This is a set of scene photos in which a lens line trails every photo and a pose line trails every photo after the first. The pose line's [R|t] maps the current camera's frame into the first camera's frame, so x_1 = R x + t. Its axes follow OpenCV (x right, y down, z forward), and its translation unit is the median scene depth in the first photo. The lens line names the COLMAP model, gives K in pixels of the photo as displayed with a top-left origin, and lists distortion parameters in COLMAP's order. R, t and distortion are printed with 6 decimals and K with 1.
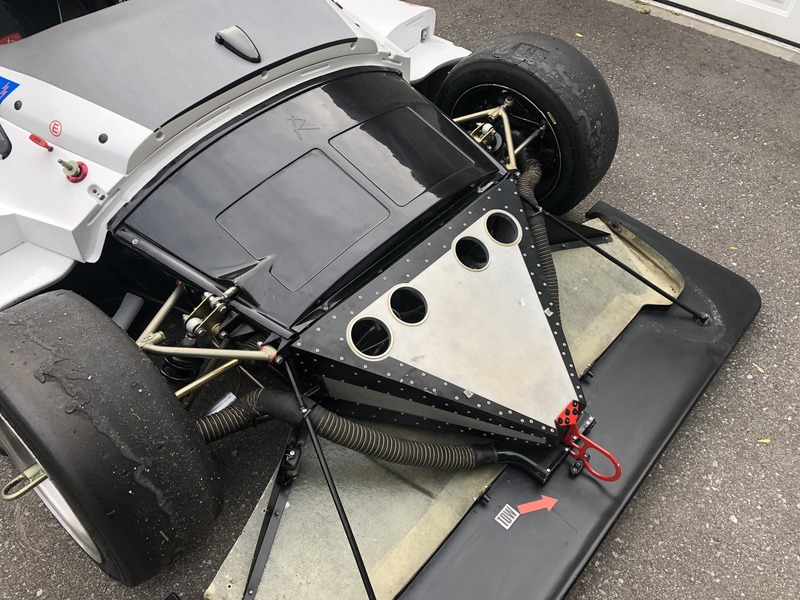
lens RADIAL K [[648.2, 0, 399.6], [0, 648.2, 297.6], [0, 0, 1]] dist [0.040257, -0.037797]
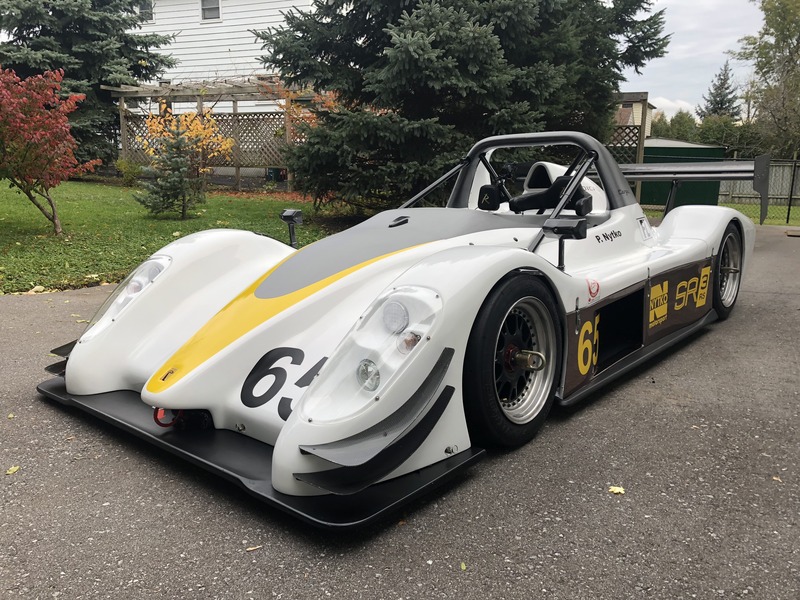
lens RADIAL K [[648.2, 0, 399.1], [0, 648.2, 305.0], [0, 0, 1]] dist [0.040257, -0.037797]
pose [[0.011759, 0.122377, -0.992414, 1.437920], [-0.744859, 0.663221, 0.072958, -0.319241], [0.667118, 0.738351, 0.098953, 0.869835]]
